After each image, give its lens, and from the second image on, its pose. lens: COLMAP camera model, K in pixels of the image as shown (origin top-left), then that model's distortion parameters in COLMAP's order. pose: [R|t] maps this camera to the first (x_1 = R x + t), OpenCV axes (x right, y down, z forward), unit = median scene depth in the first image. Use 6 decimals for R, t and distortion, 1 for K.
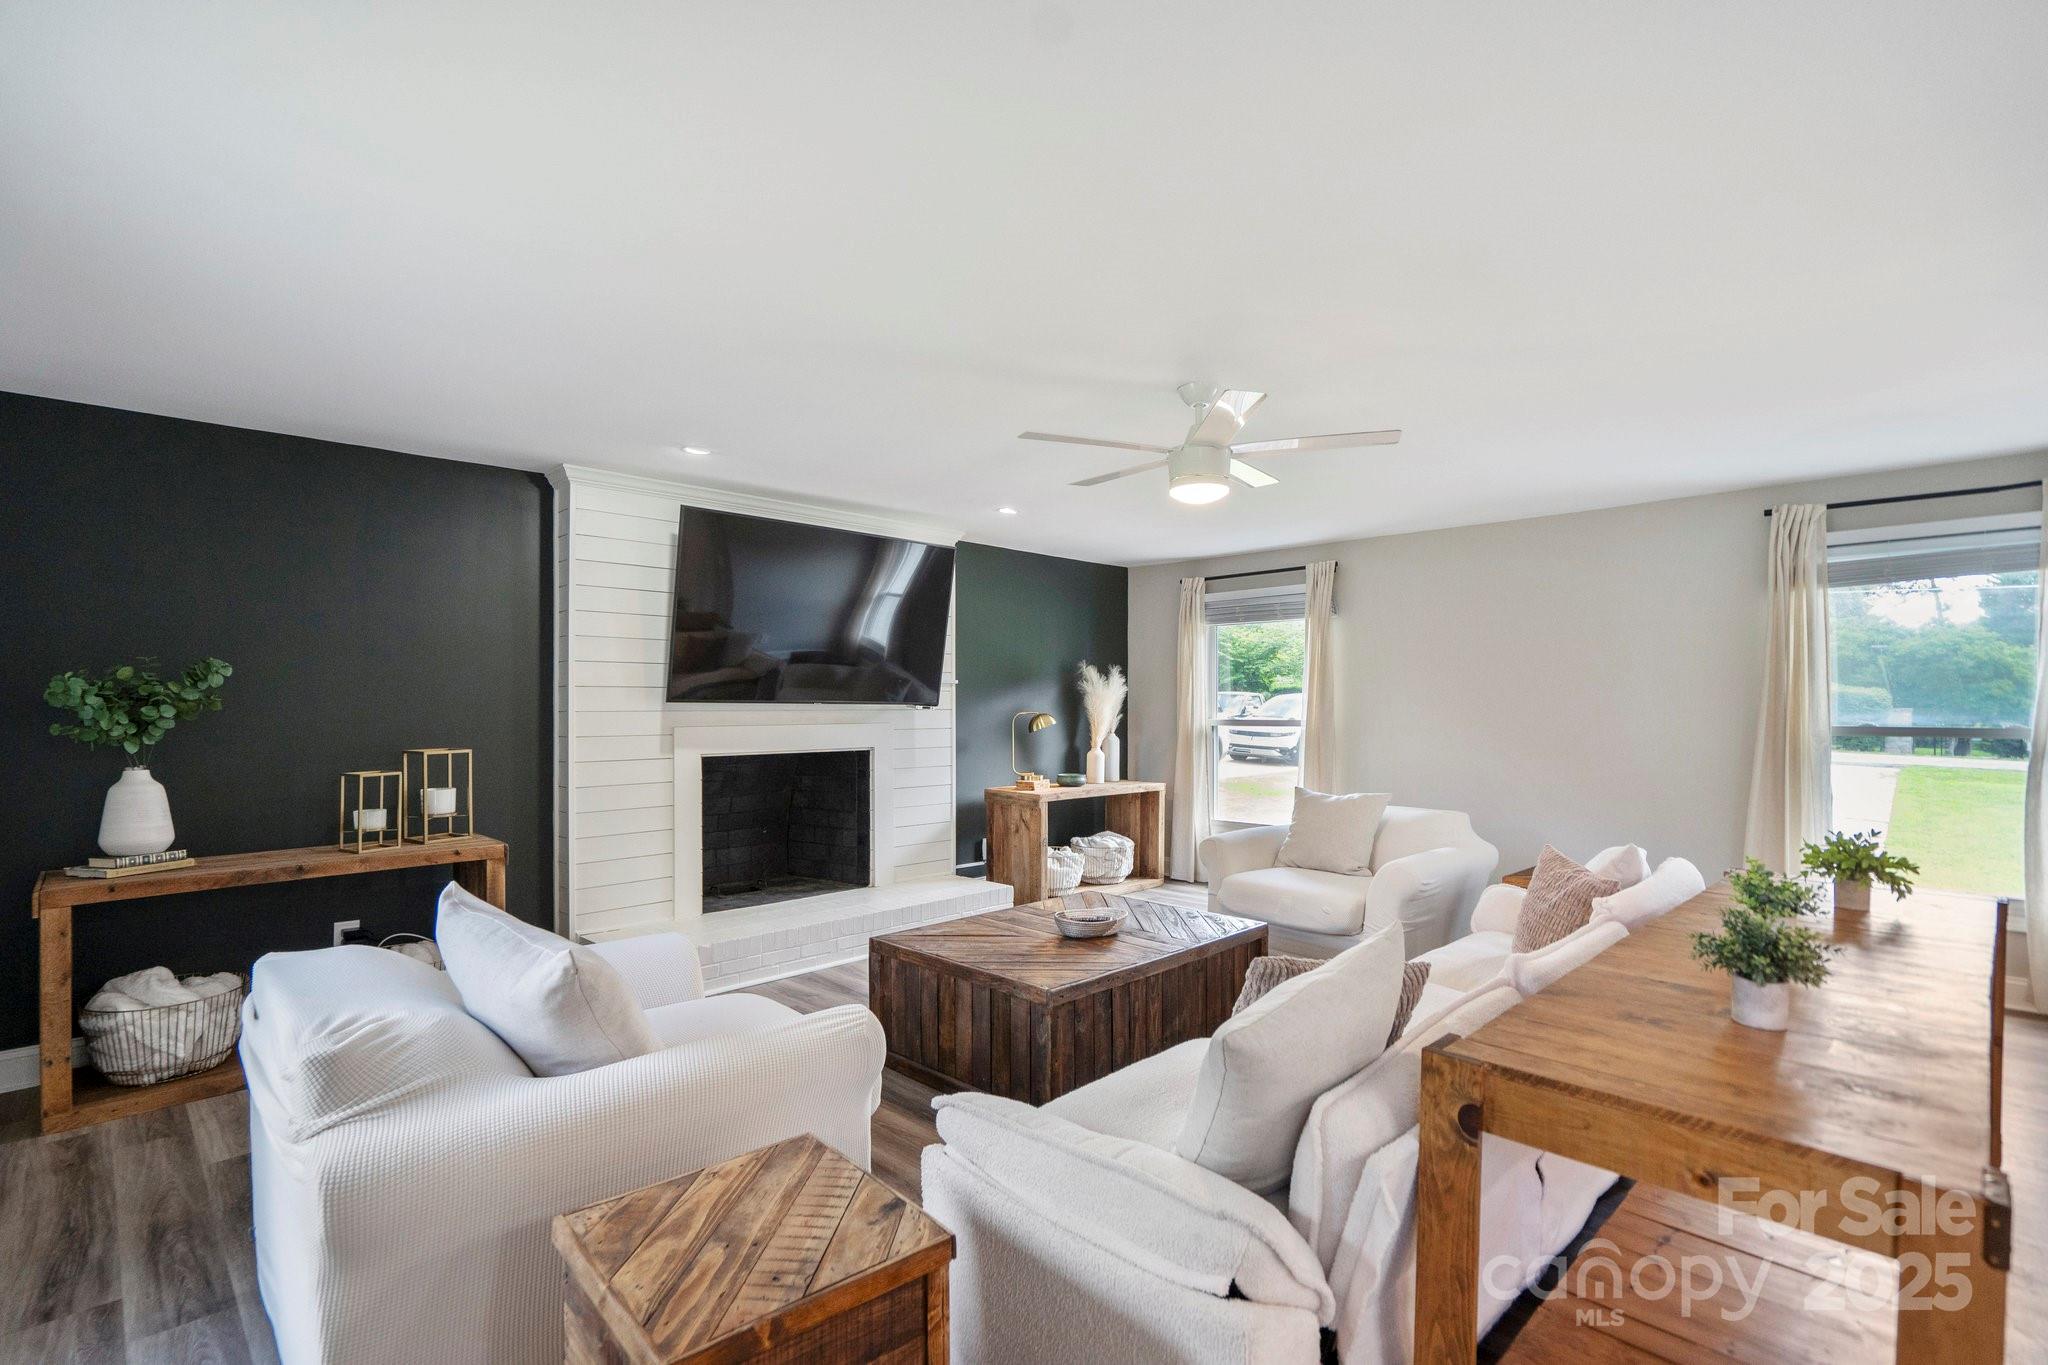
lens RADIAL K [[950.0, 0, 1024.0], [0, 950.0, 682.5], [0, 0, 1]] dist [0.000616, -0.000444]
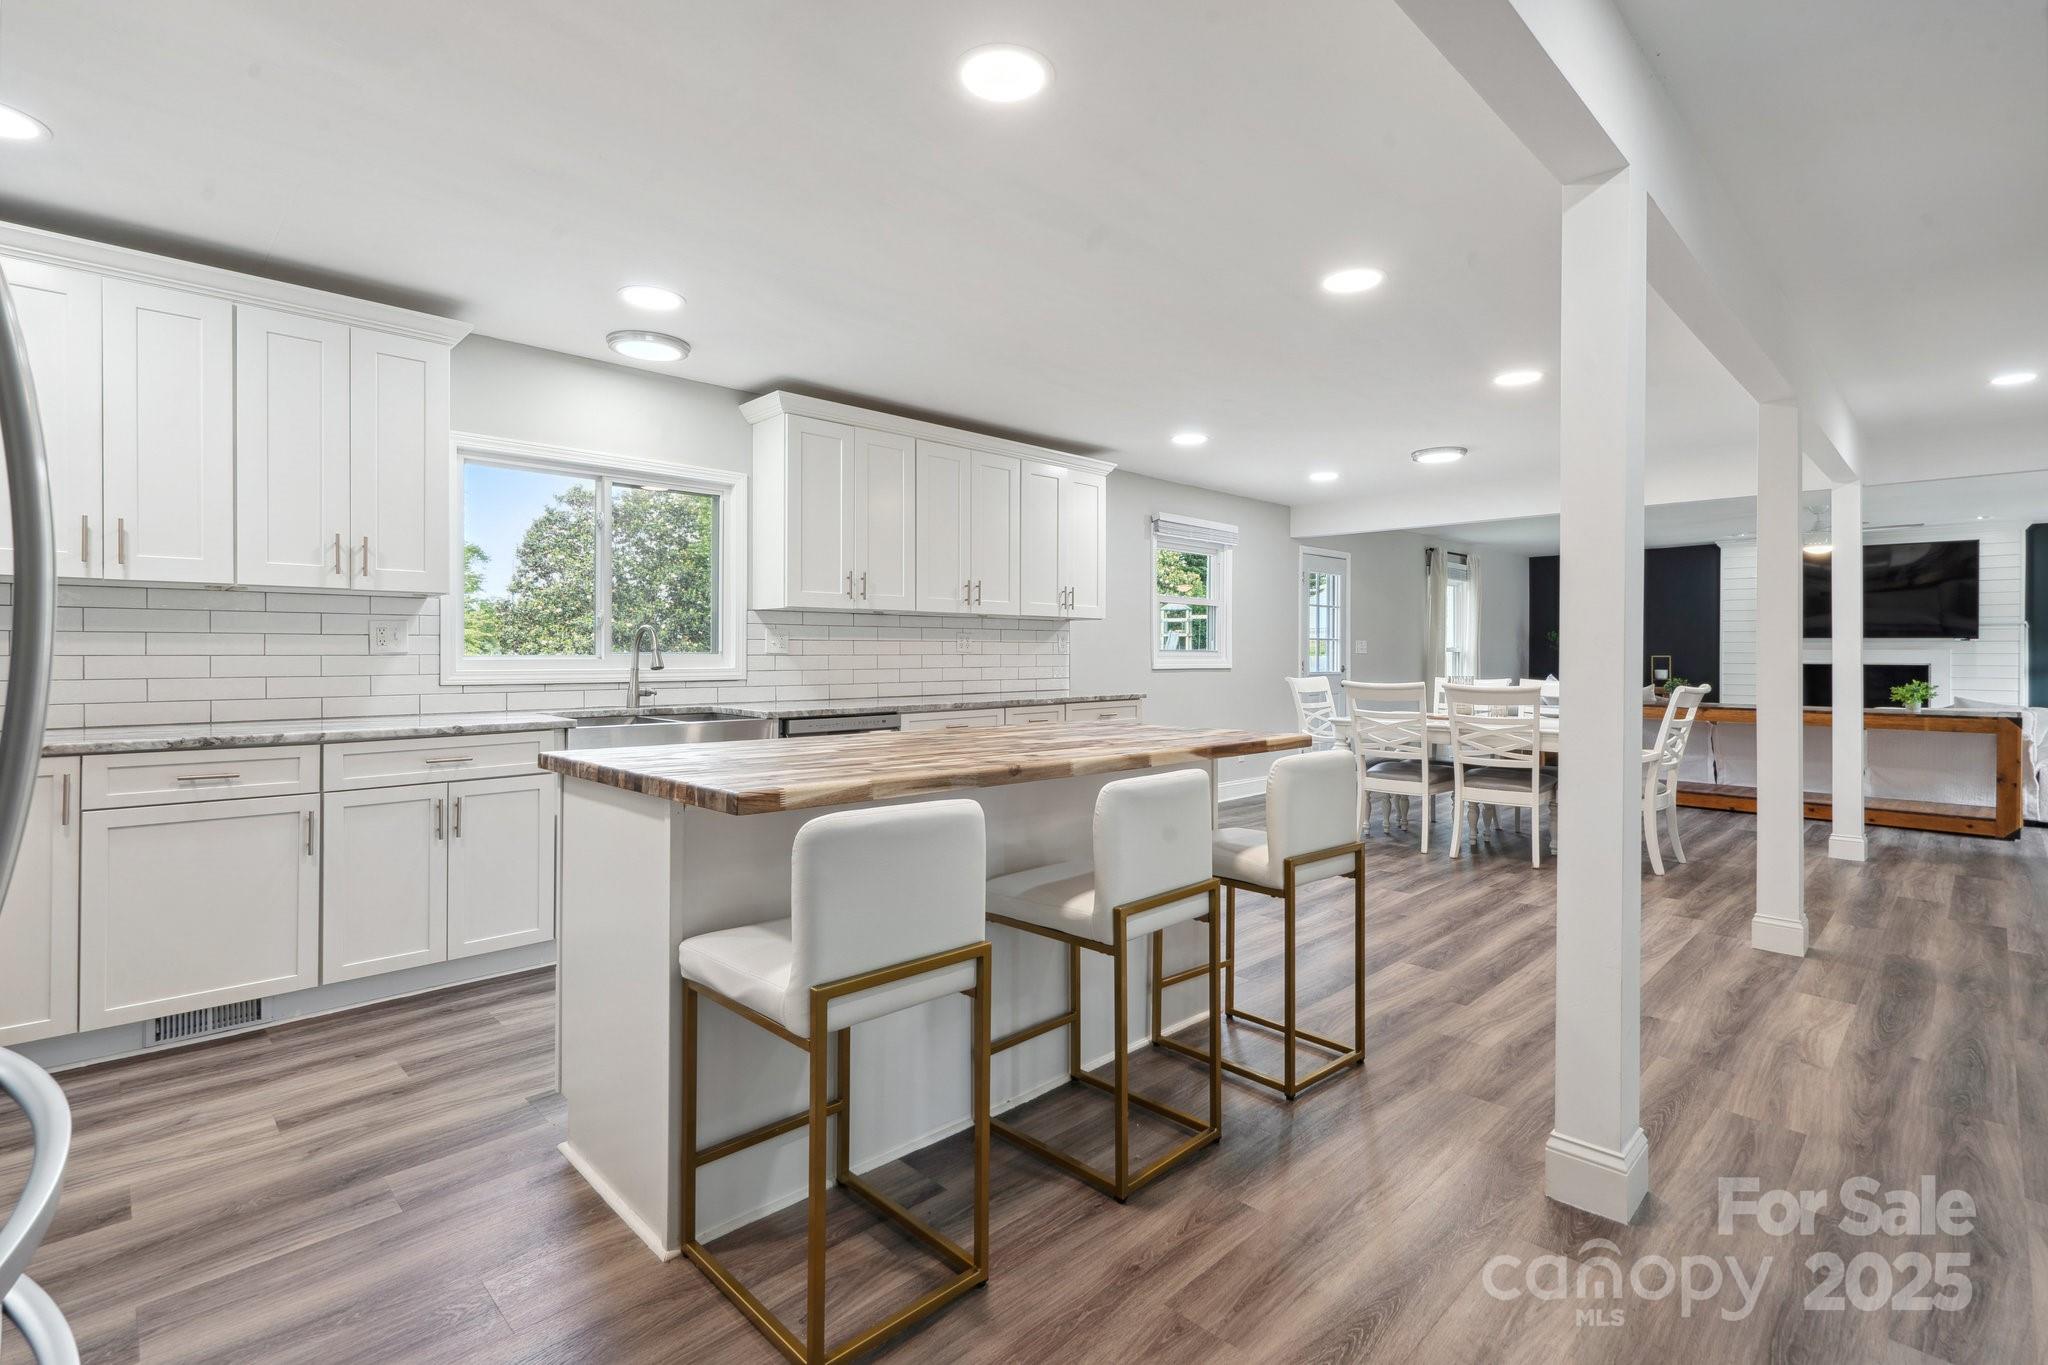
lens RADIAL K [[953.3, 0, 1033.7], [0, 953.3, 652.0], [0, 0, 1]] dist [-0.003299, 0.000136]
pose [[-0.000683, -0.003391, -0.999994, 1.896907], [0.013345, 0.999905, -0.003400, 0.039872], [0.999911, -0.013347, -0.000638, -0.723018]]
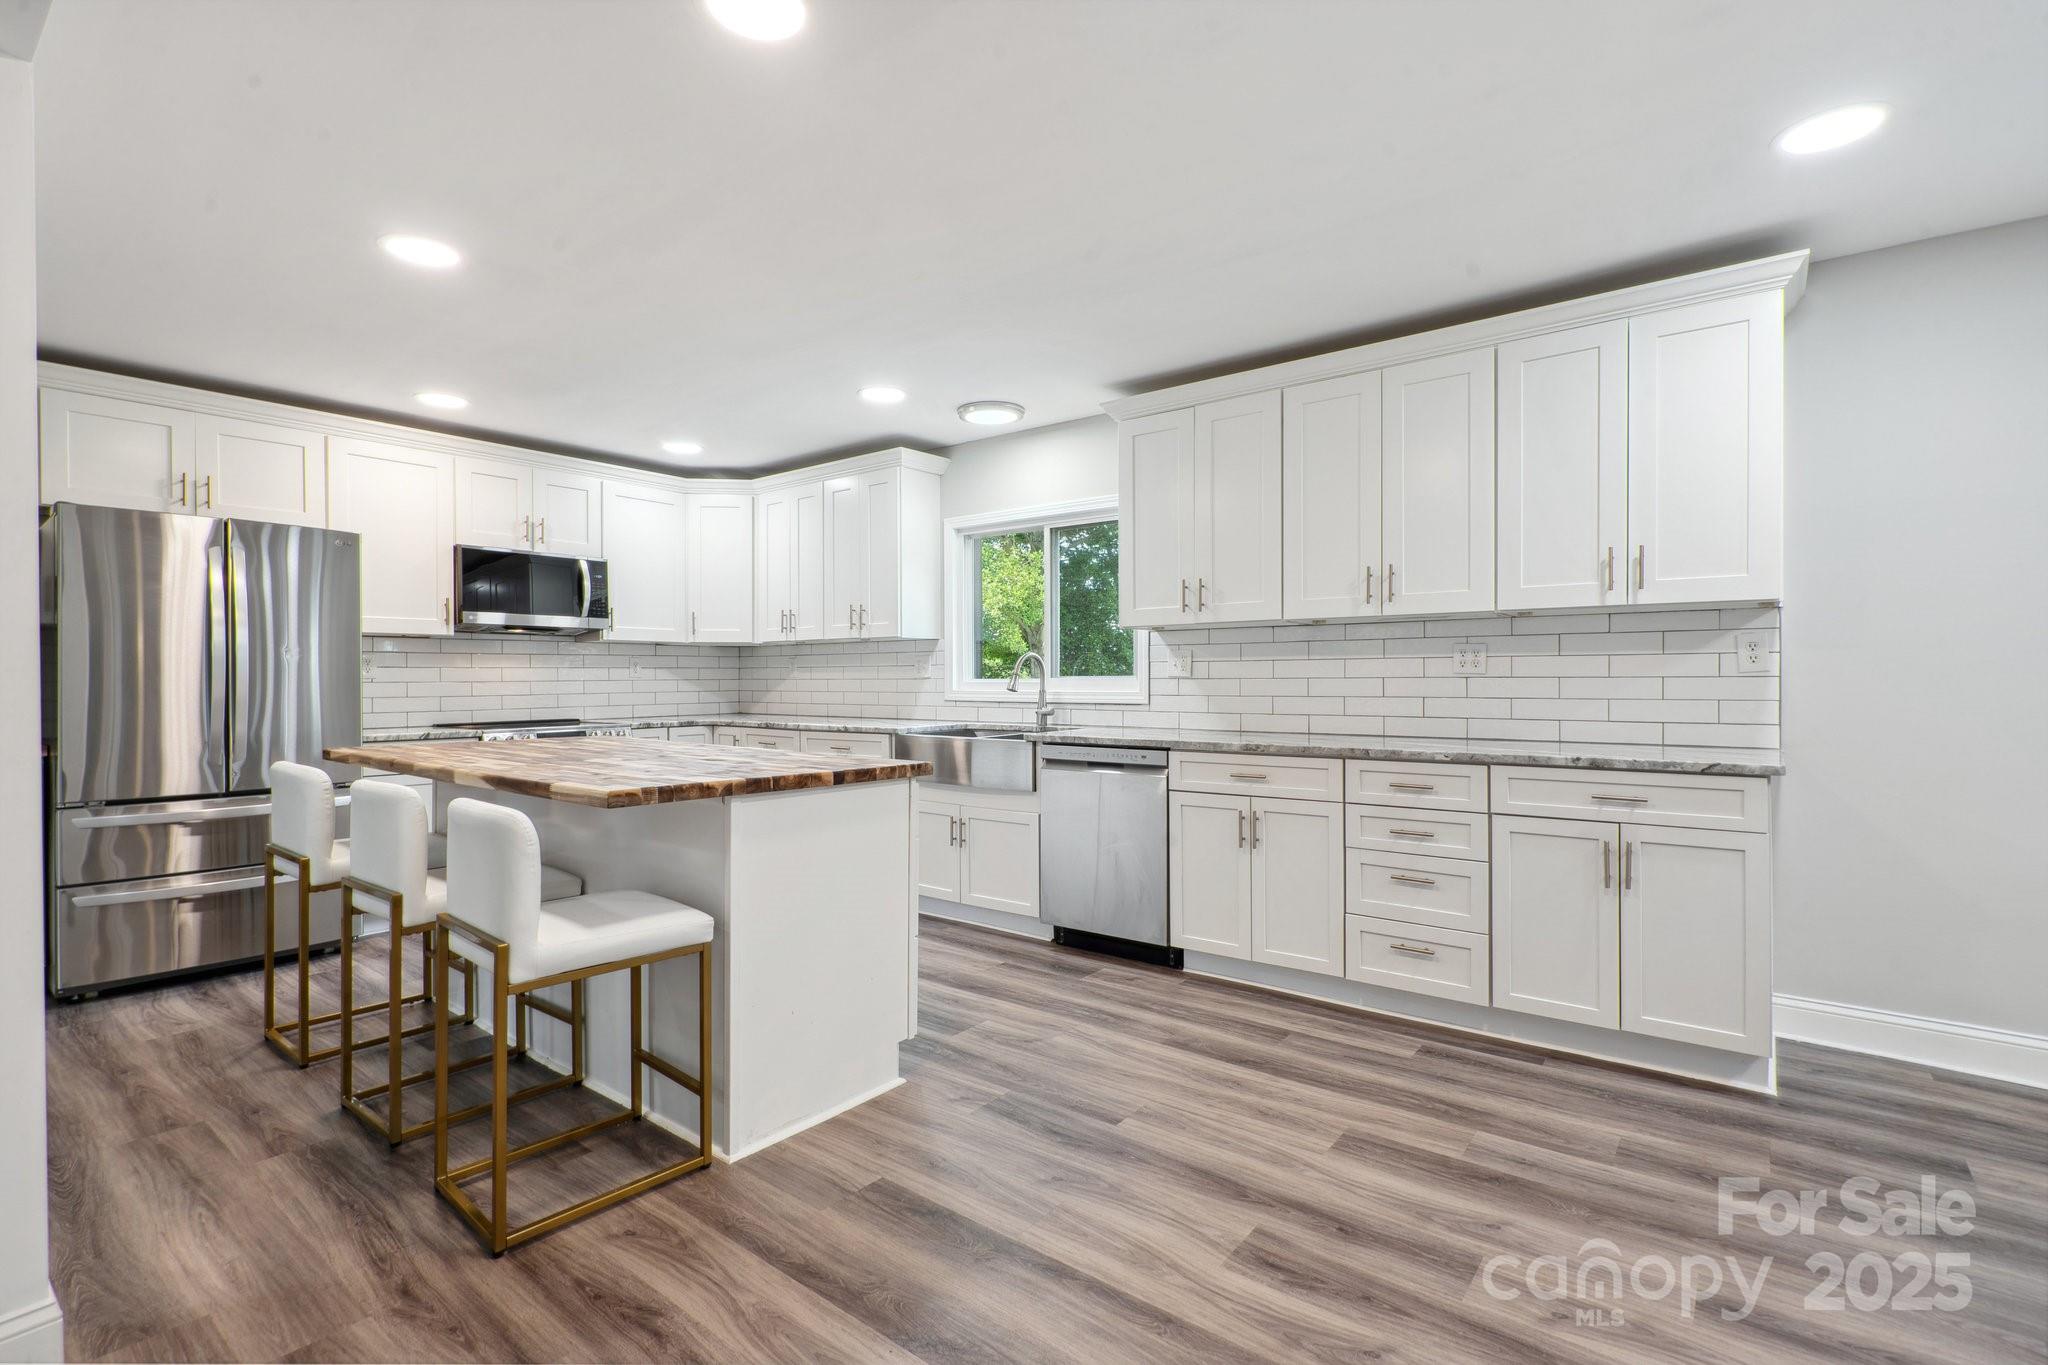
lens RADIAL K [[950.0, 0, 1024.0], [0, 950.0, 682.5], [0, 0, 1]] dist [0.000616, -0.000444]
pose [[-0.993537, 0.001952, -0.113491, 1.149710], [0.003057, 0.999950, -0.009567, 0.048196], [0.113467, -0.009852, -0.993493, -0.104039]]
